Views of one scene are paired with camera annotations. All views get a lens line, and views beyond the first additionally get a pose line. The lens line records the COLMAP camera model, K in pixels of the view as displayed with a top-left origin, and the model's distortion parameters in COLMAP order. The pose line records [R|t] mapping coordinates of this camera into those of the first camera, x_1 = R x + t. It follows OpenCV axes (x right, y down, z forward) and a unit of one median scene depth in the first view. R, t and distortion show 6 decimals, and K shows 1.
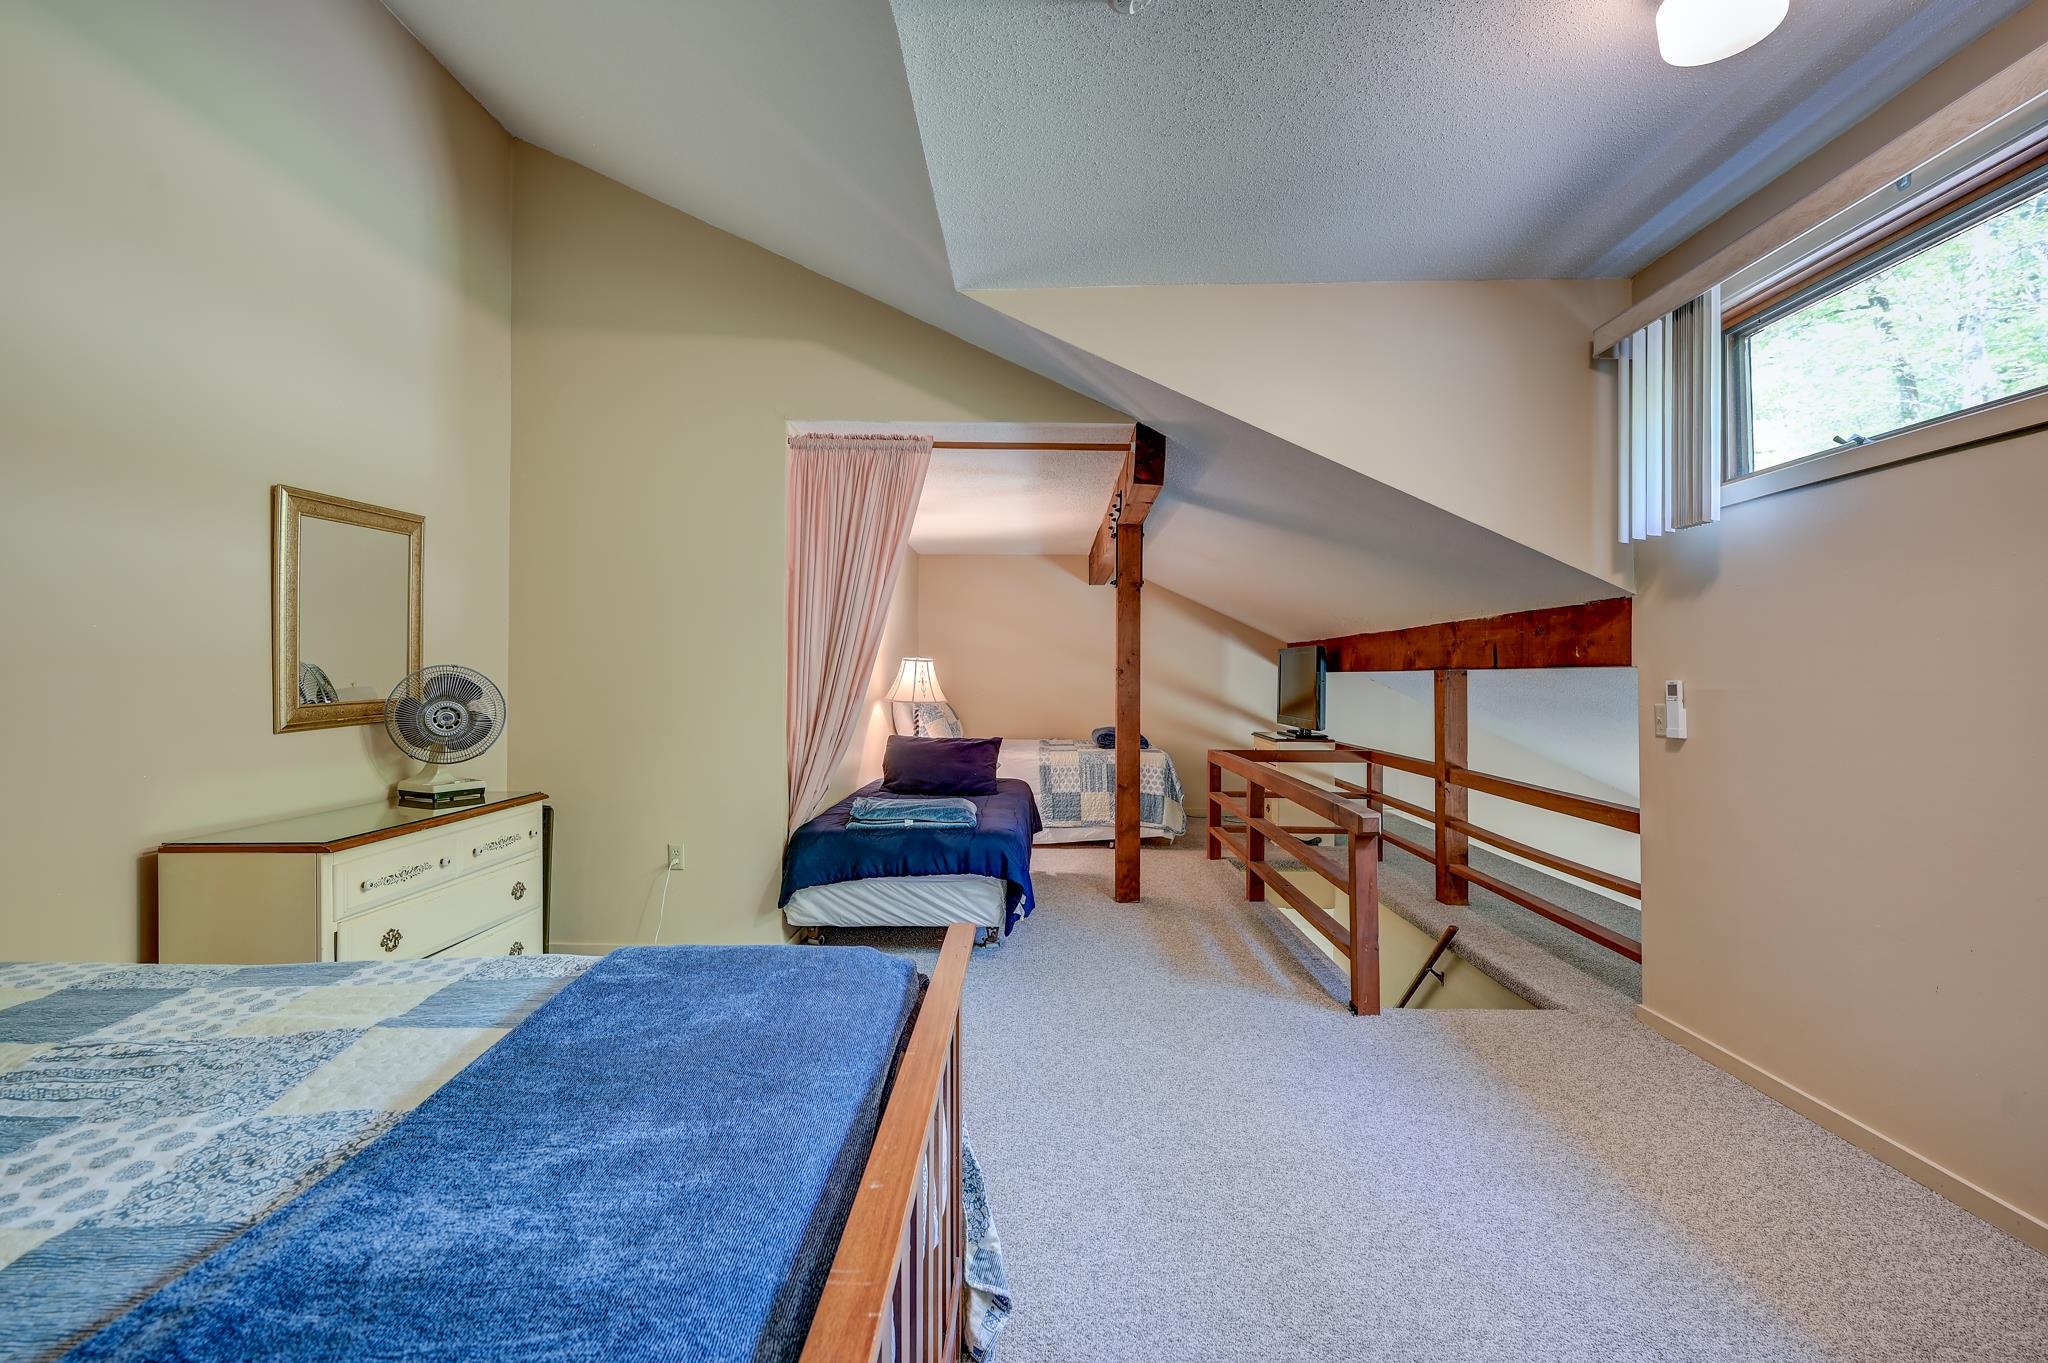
lens RADIAL K [[928.8, 0, 1026.9], [0, 928.8, 677.5], [0, 0, 1]] dist [0.000631, -0.000375]
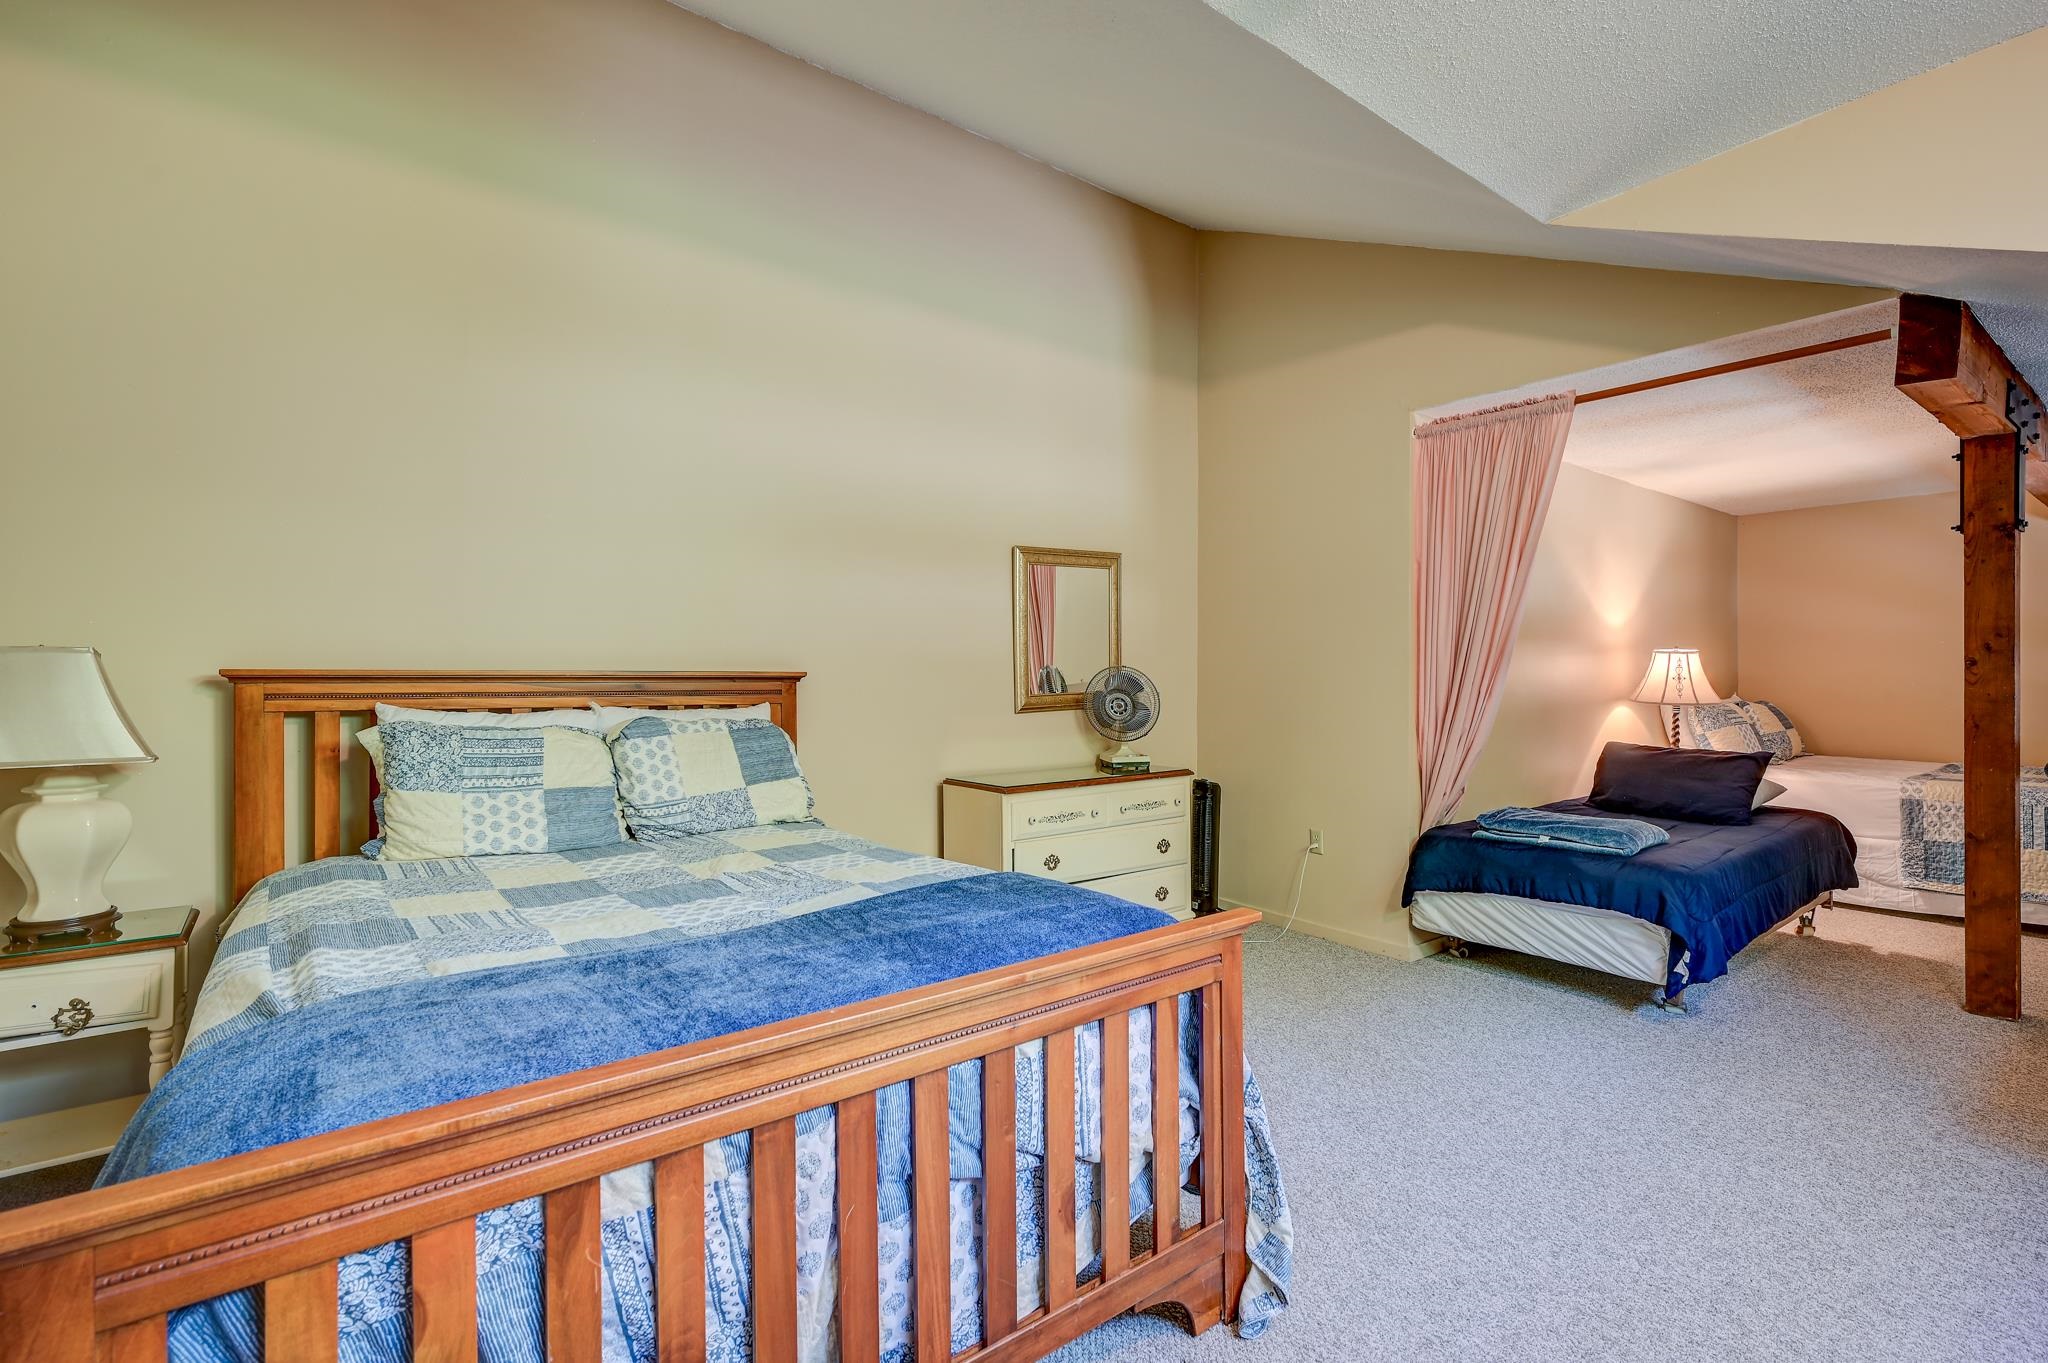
lens RADIAL K [[928.8, 0, 1010.6], [0, 928.8, 674.7], [0, 0, 1]] dist [0.000631, -0.000375]
pose [[0.599378, -0.004784, -0.800452, 0.311221], [0.004199, 0.999987, -0.002833, 0.002068], [0.800455, -0.001663, 0.599390, 0.084387]]
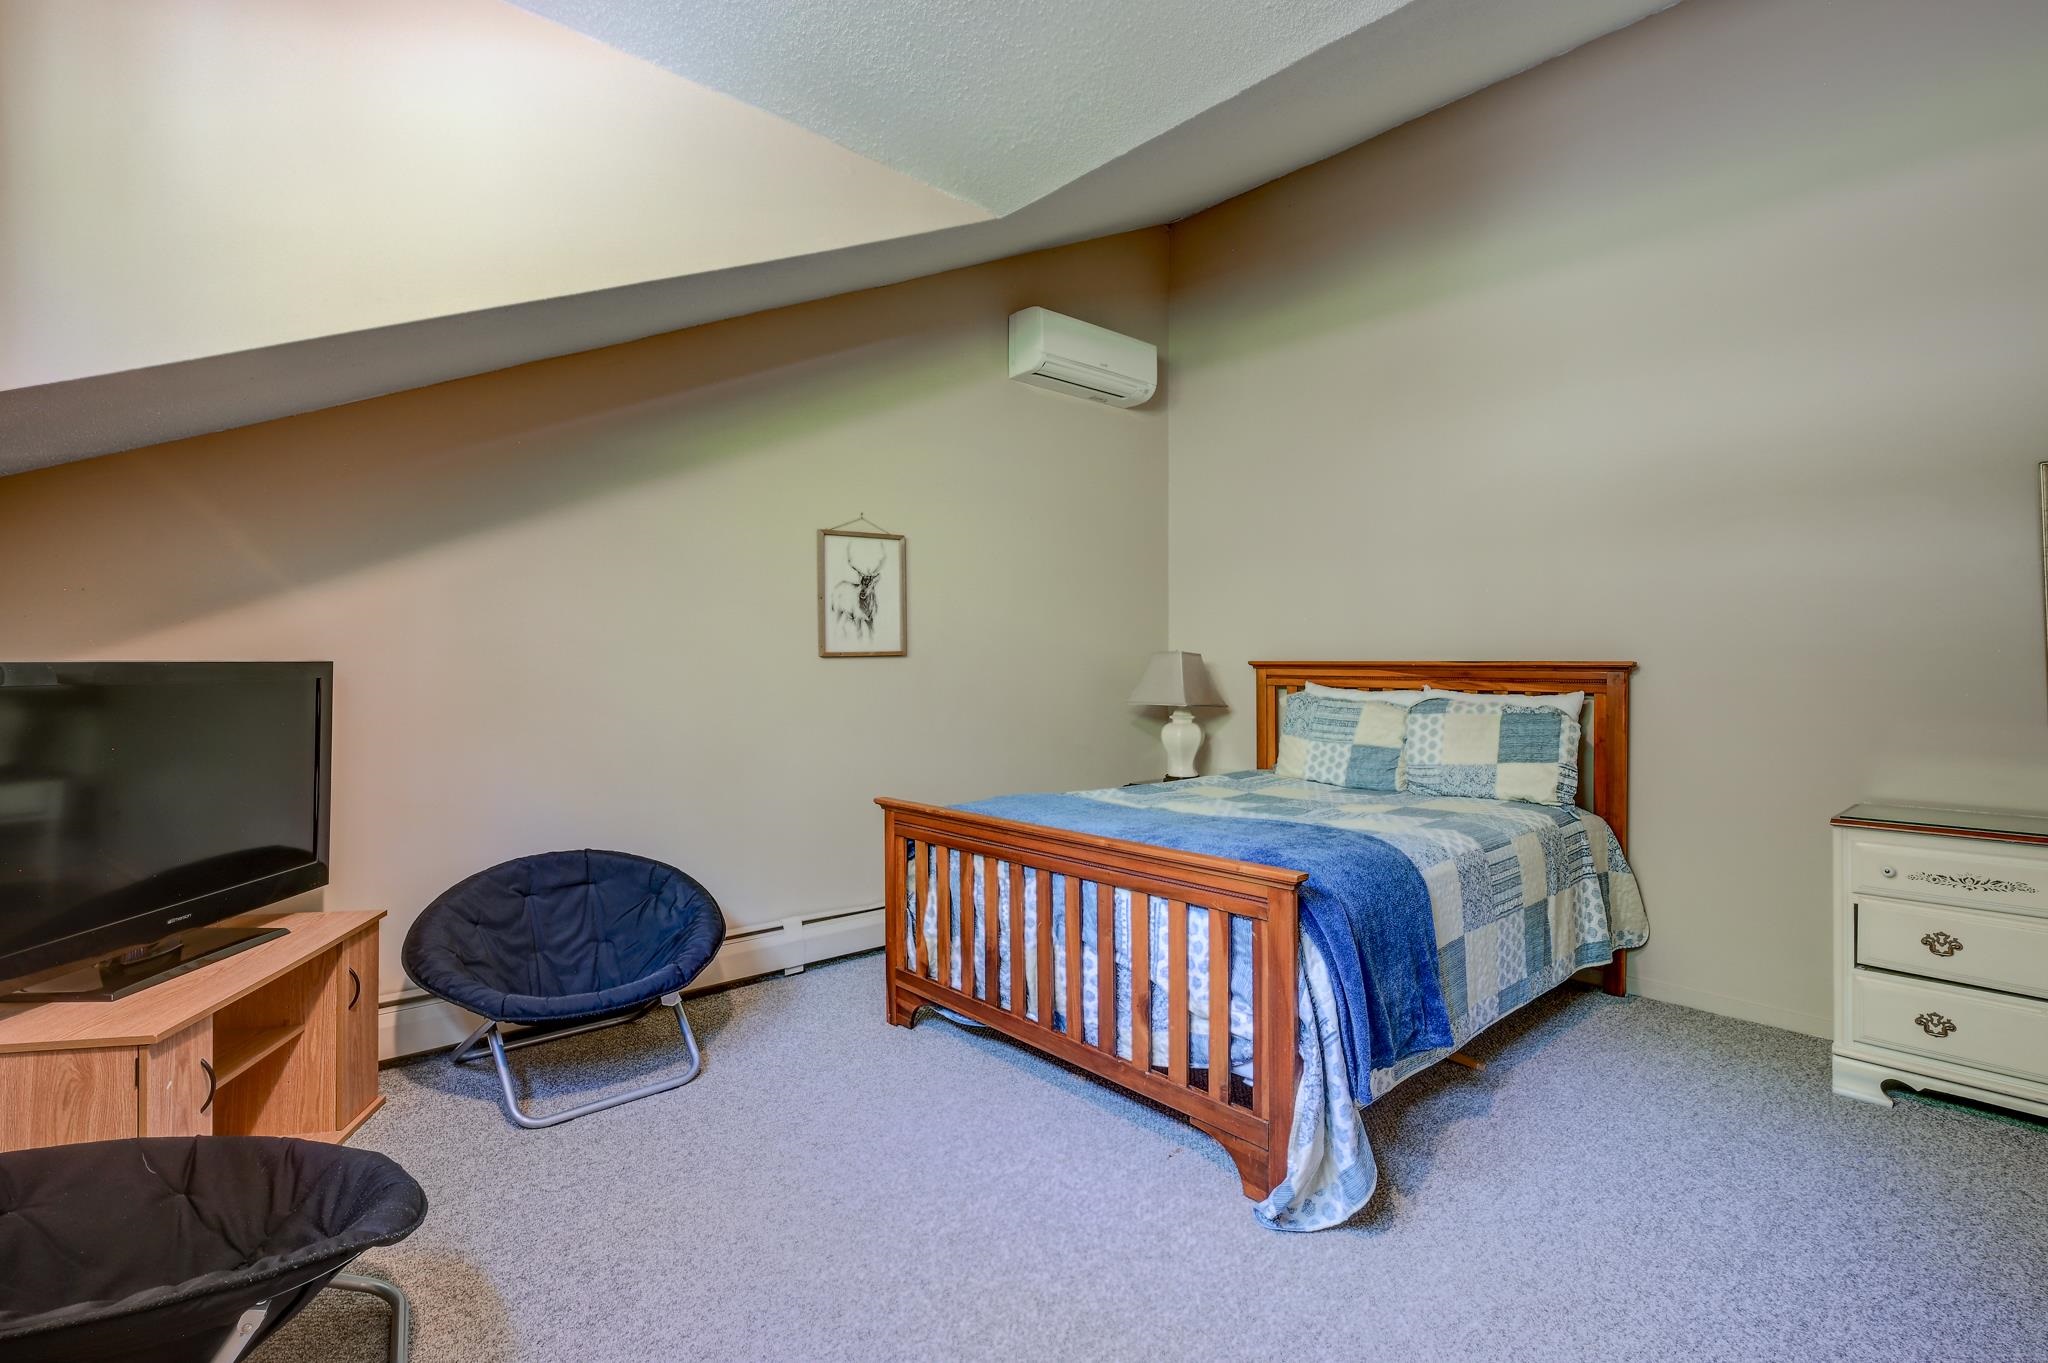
lens RADIAL K [[928.8, 0, 1023.4], [0, 928.8, 671.3], [0, 0, 1]] dist [0.000631, -0.000375]
pose [[-0.750473, 0.003092, -0.660894, 0.497160], [-0.000991, 0.999983, 0.005804, 0.000433], [0.660901, 0.005010, -0.750457, 0.840405]]
